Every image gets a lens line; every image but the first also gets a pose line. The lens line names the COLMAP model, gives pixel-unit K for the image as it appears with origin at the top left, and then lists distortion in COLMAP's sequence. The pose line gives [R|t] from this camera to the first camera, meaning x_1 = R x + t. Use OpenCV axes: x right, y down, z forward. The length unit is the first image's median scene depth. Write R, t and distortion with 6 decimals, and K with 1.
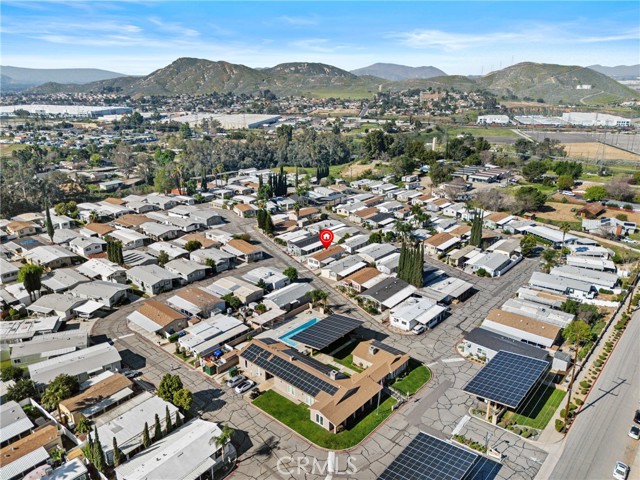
lens RADIAL K [[474.1, 0, 320.0], [0, 474.1, 240.0], [0, 0, 1]] dist [0.089037, -0.090398]
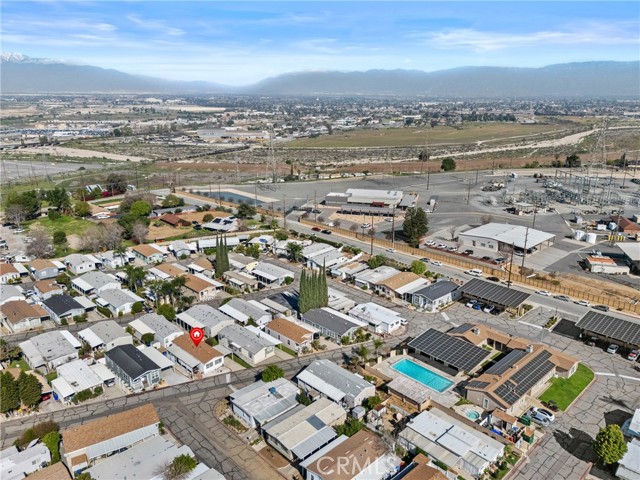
lens RADIAL K [[474.1, 0, 320.0], [0, 474.1, 240.0], [0, 0, 1]] dist [0.089037, -0.090398]
pose [[0.076105, -0.276122, 0.958105, -0.694028], [0.315407, 0.918217, 0.239573, -0.263798], [-0.945900, 0.283960, 0.156972, 0.800832]]
